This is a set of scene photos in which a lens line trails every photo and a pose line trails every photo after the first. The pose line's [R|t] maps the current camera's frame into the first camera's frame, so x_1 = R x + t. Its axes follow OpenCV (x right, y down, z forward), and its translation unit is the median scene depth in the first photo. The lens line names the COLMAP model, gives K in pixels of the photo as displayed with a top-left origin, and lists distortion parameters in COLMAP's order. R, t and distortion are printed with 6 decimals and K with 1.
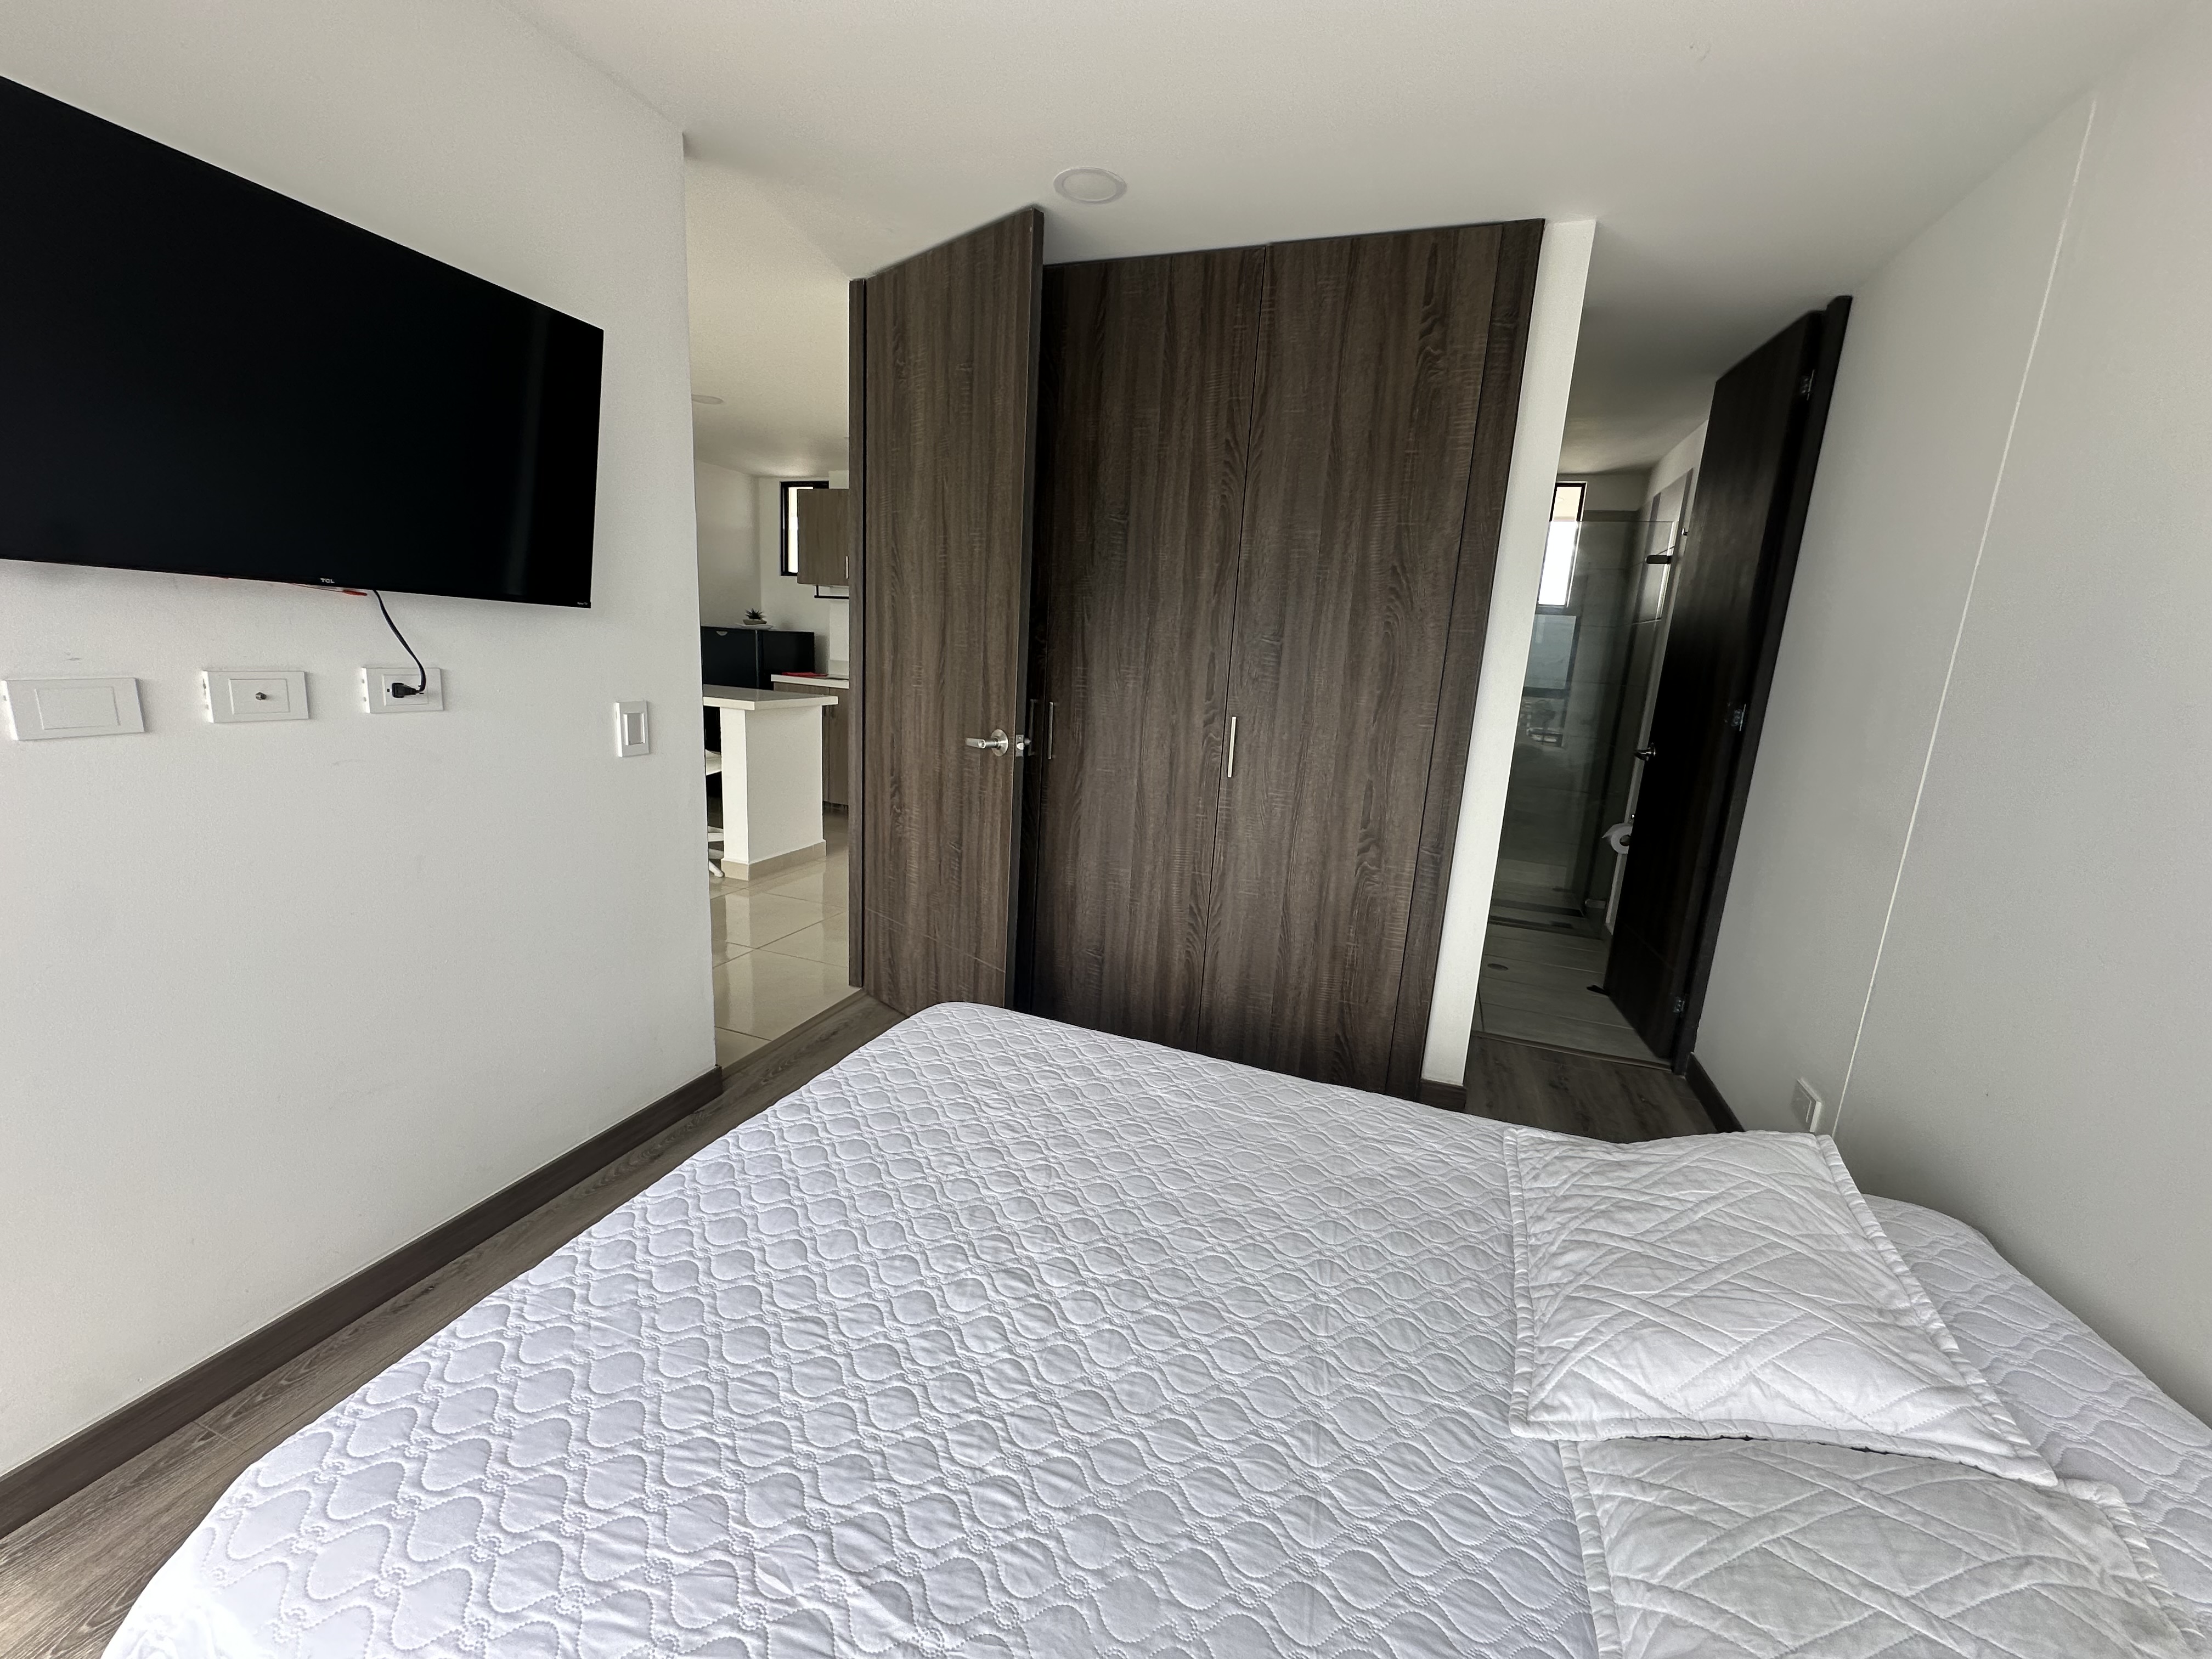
lens RADIAL K [[880.1, 0, 1110.3], [0, 880.1, 824.9], [0, 0, 1]] dist [-0.003716, 0.000776]
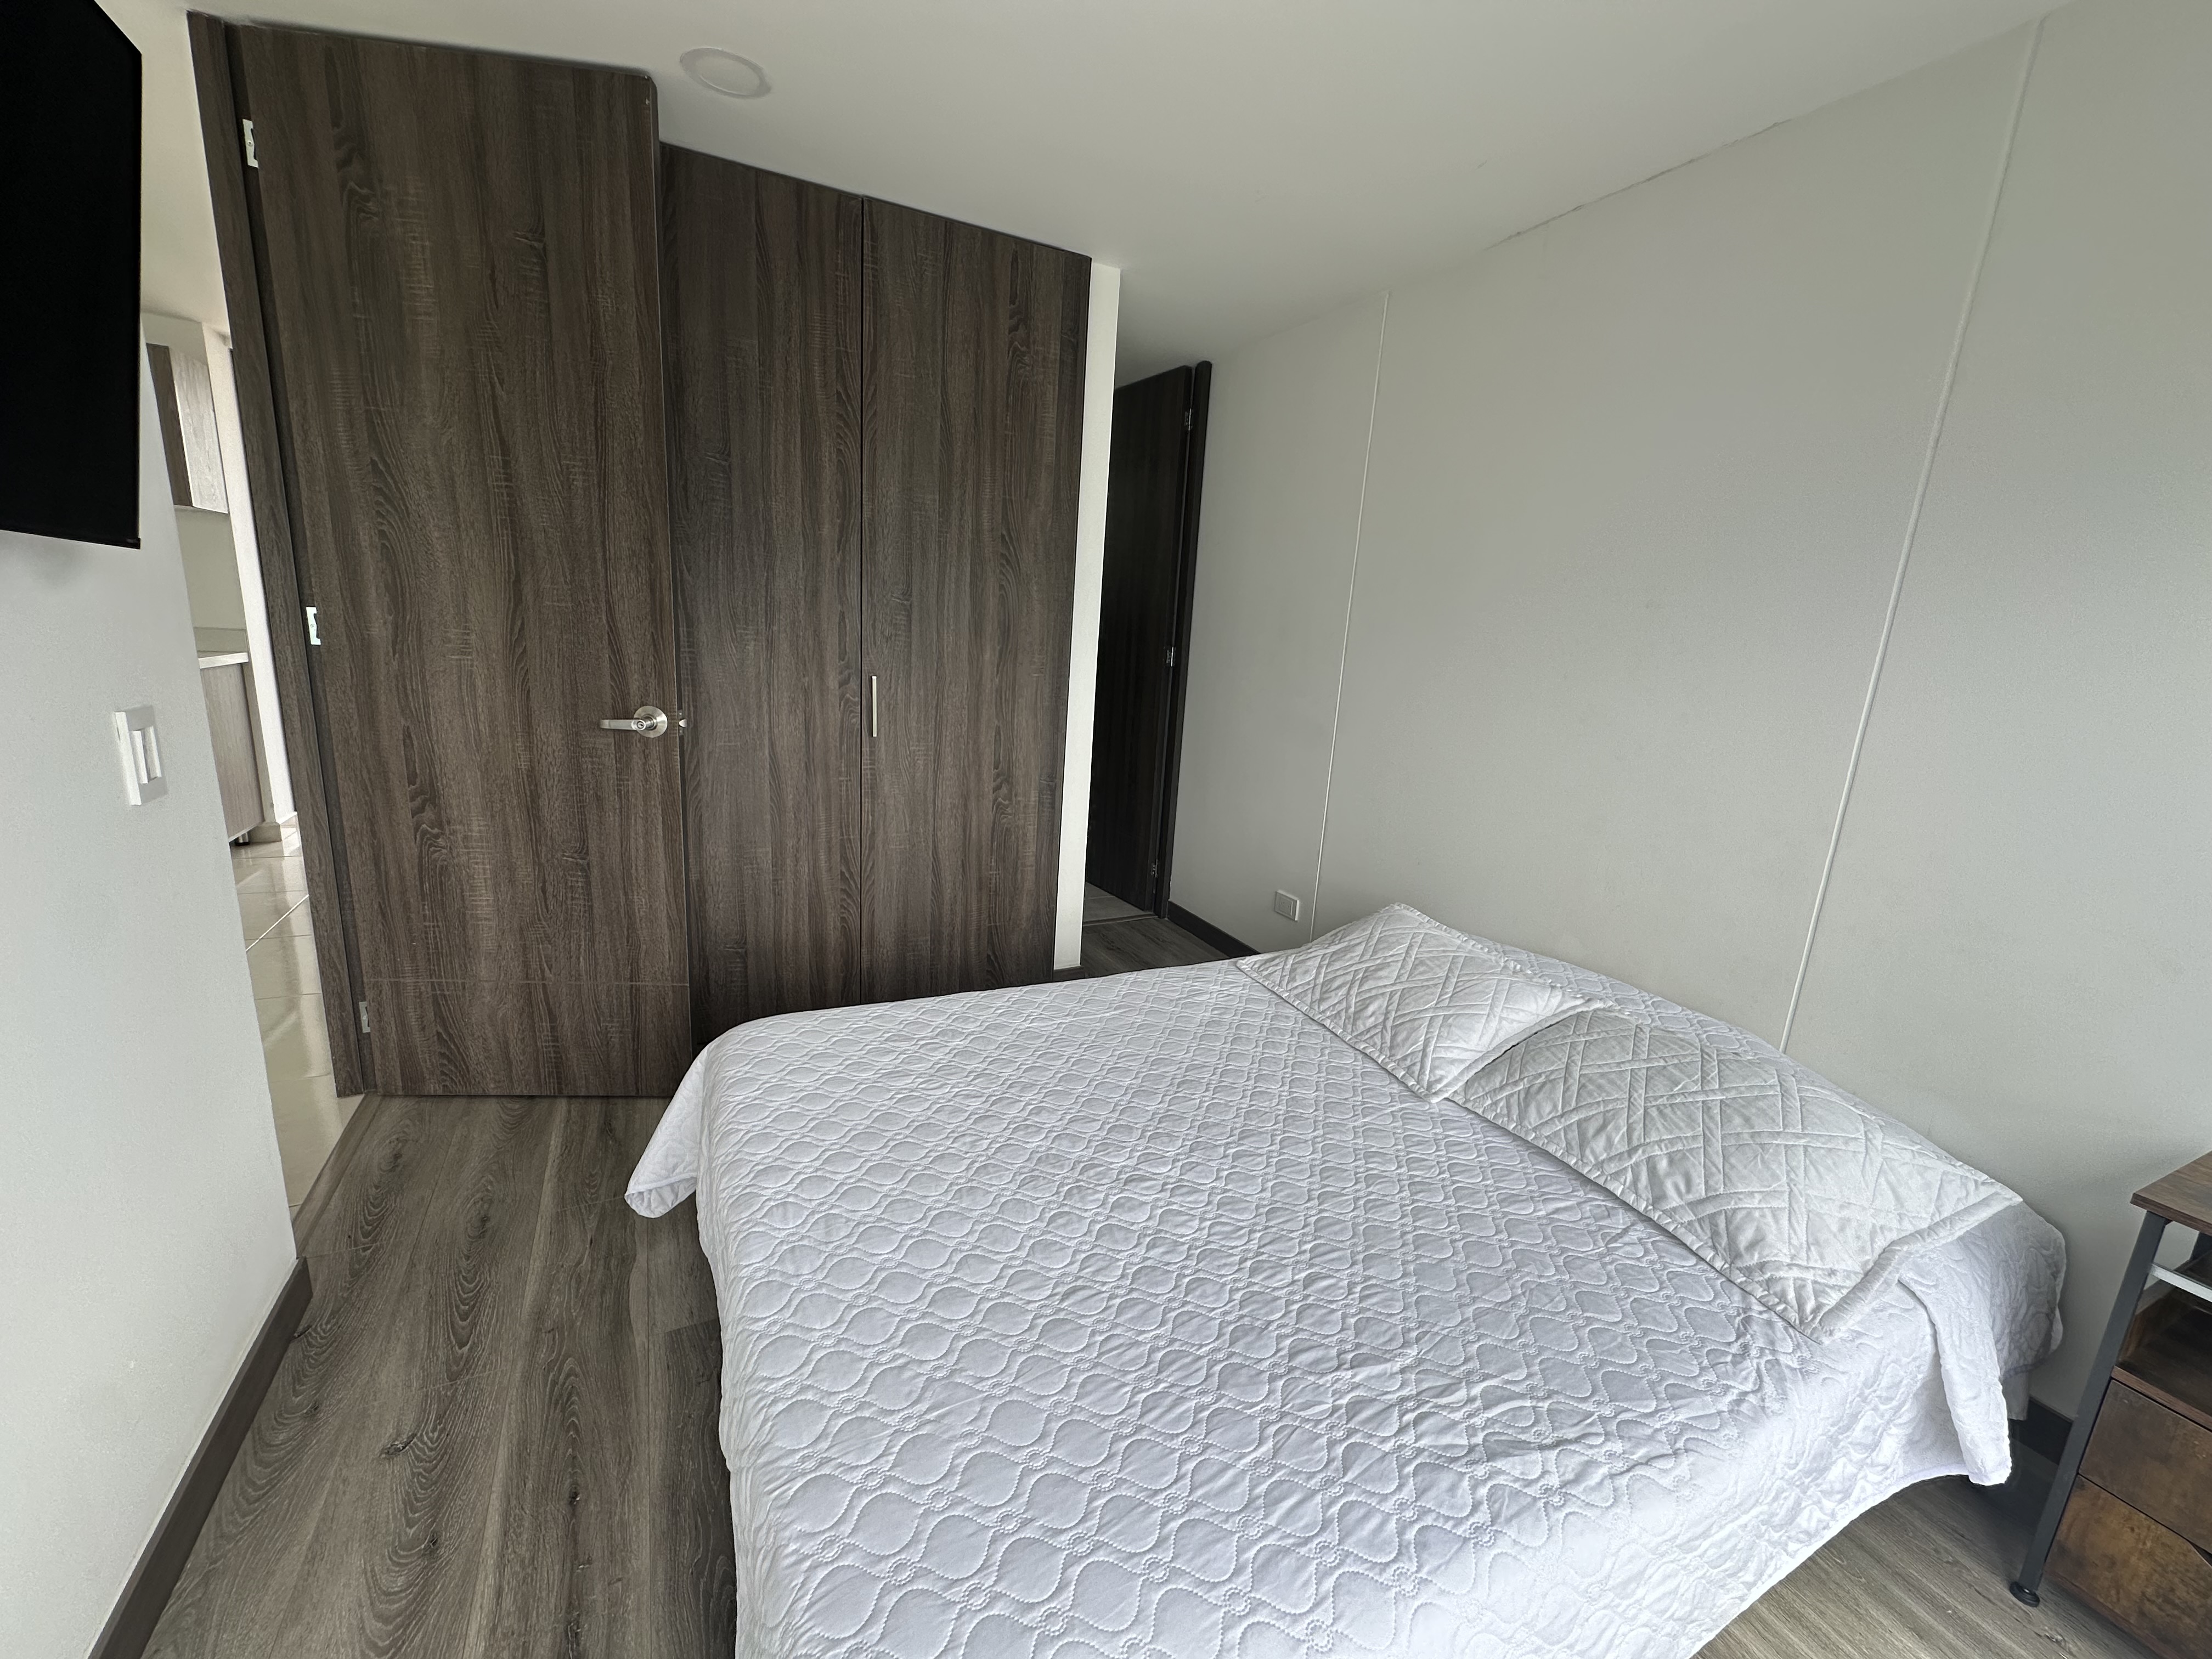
lens RADIAL K [[880.1, 0, 1105.3], [0, 880.1, 821.5], [0, 0, 1]] dist [-0.003716, 0.000776]
pose [[0.688891, -0.171686, 0.704240, -0.432237], [0.128857, 0.985077, 0.114103, -0.041165], [-0.713320, 0.012141, 0.700733, 0.112105]]
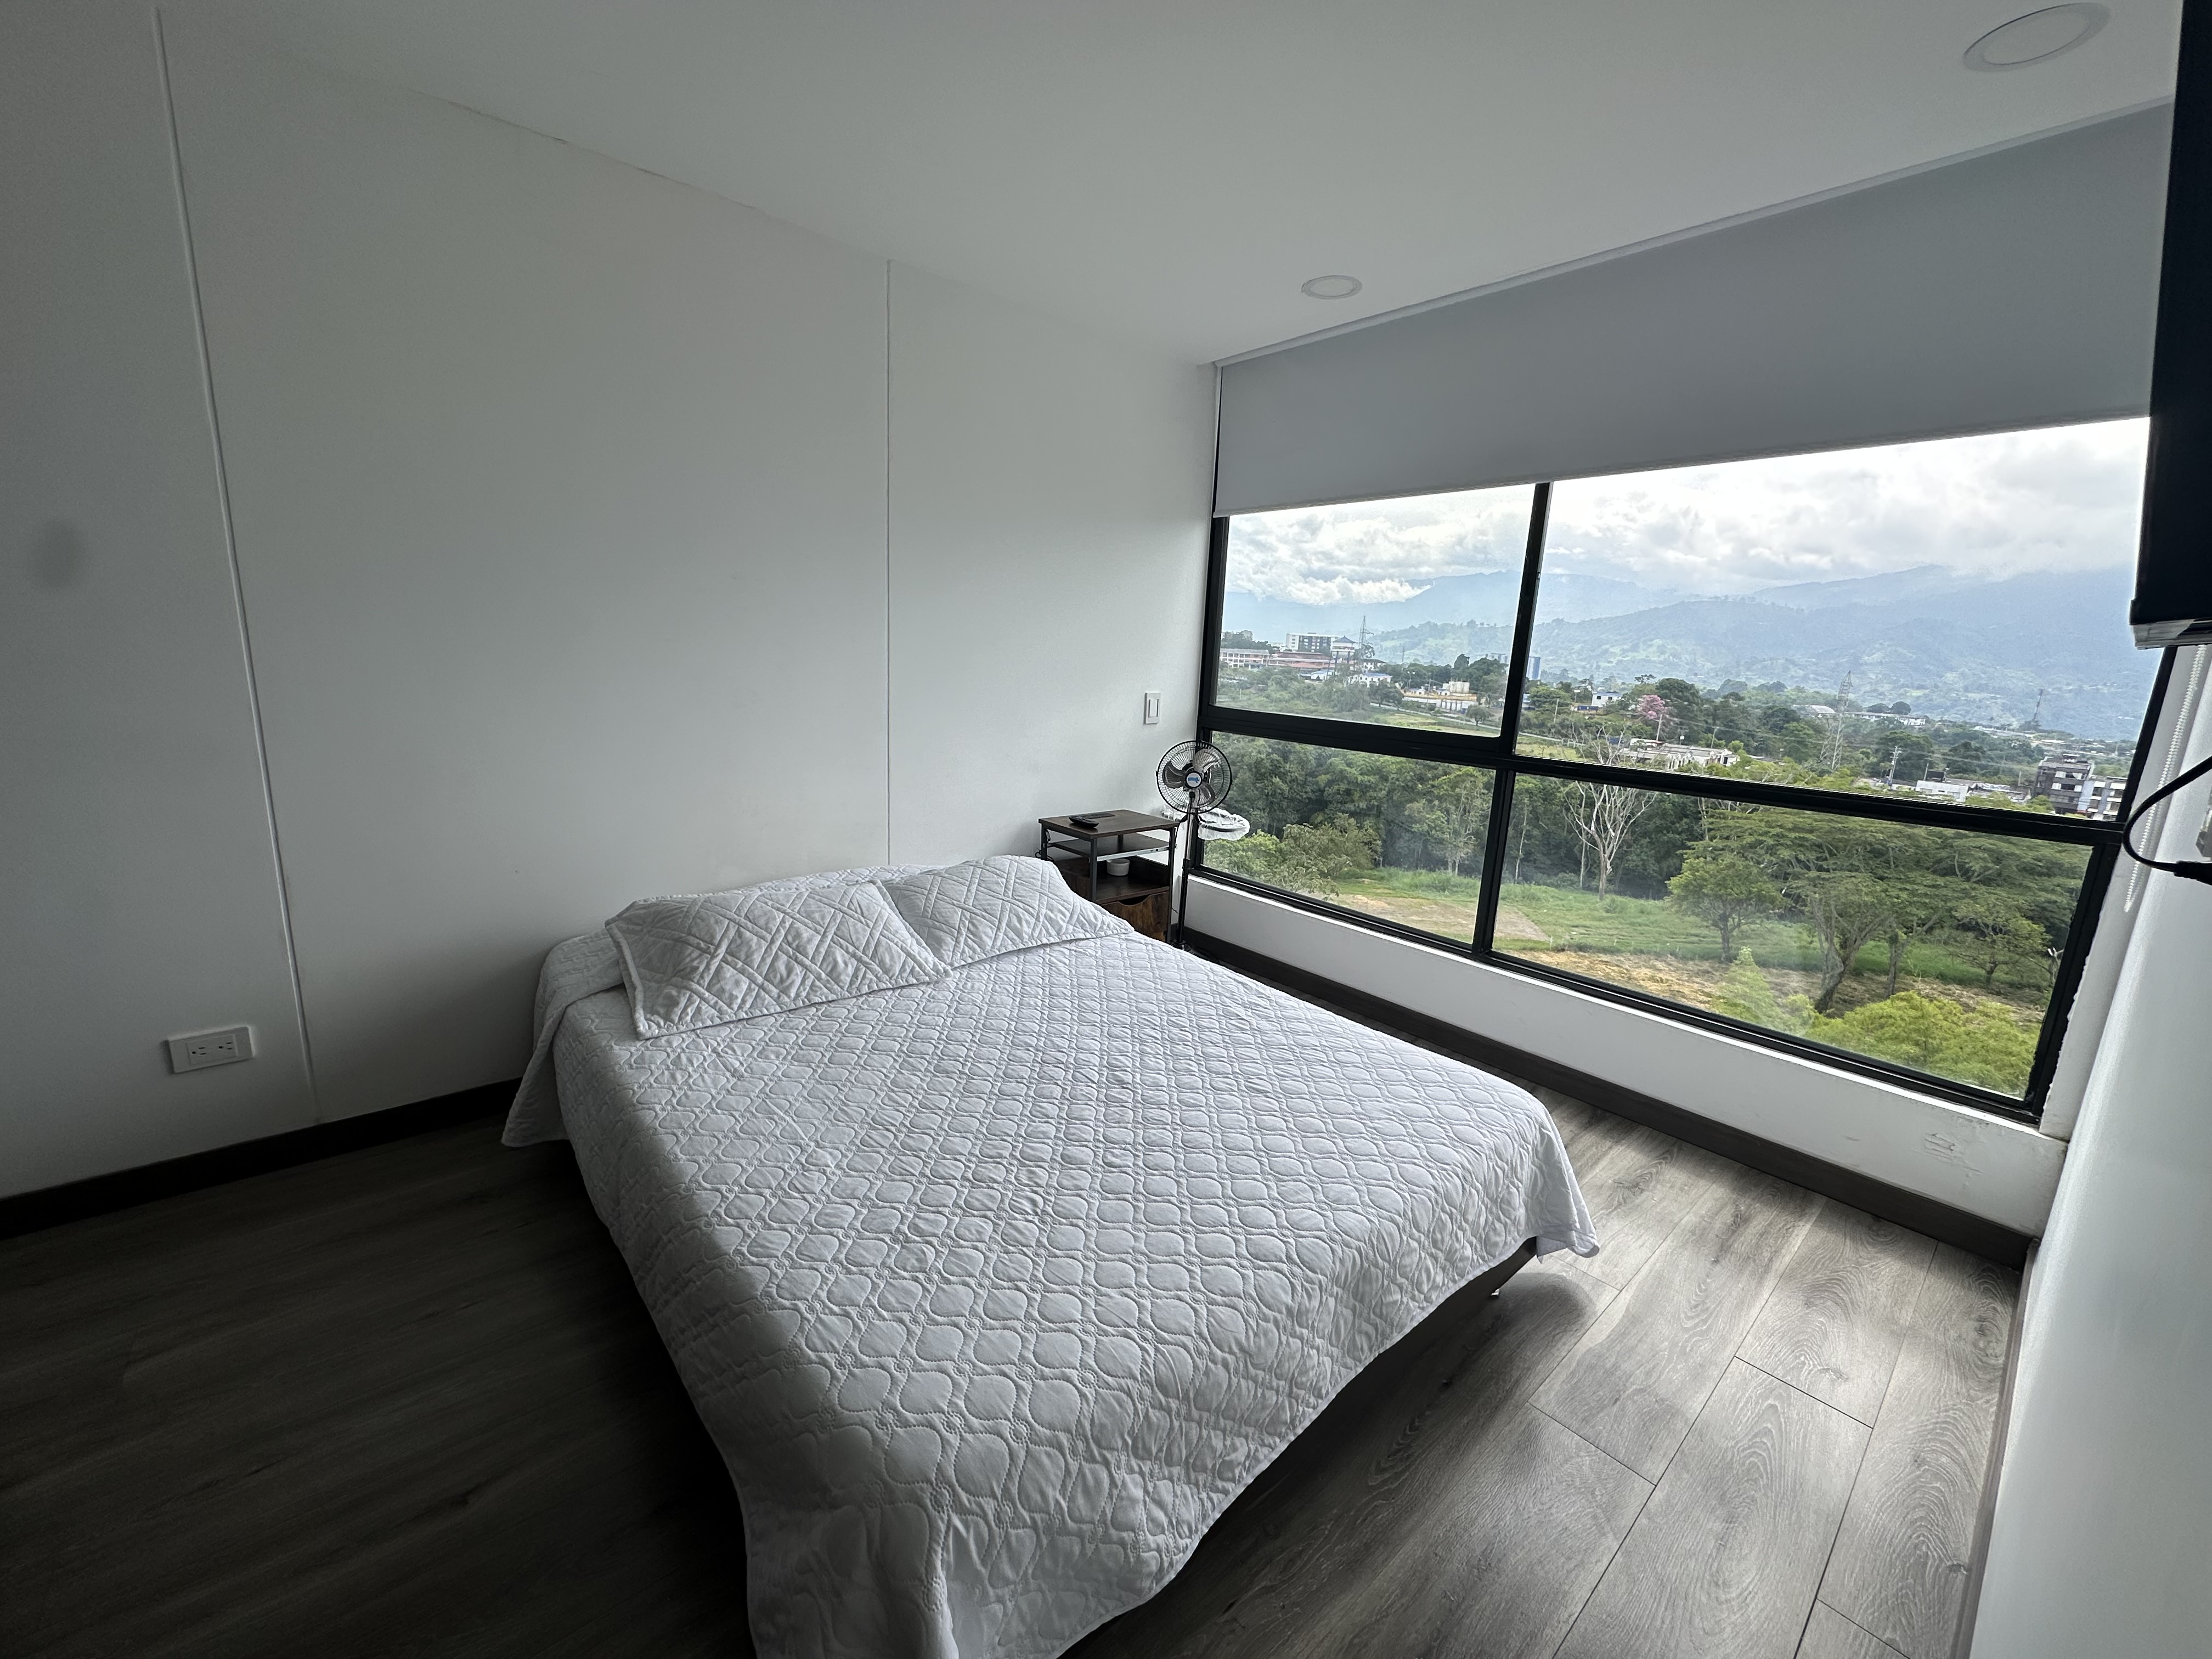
lens RADIAL K [[880.1, 0, 1103.6], [0, 880.1, 828.5], [0, 0, 1]] dist [-0.003716, 0.000776]
pose [[-0.866977, -0.195249, 0.458506, -0.335579], [0.003365, 0.917739, 0.397169, -0.216220], [-0.498336, 0.345879, -0.795002, 1.007804]]
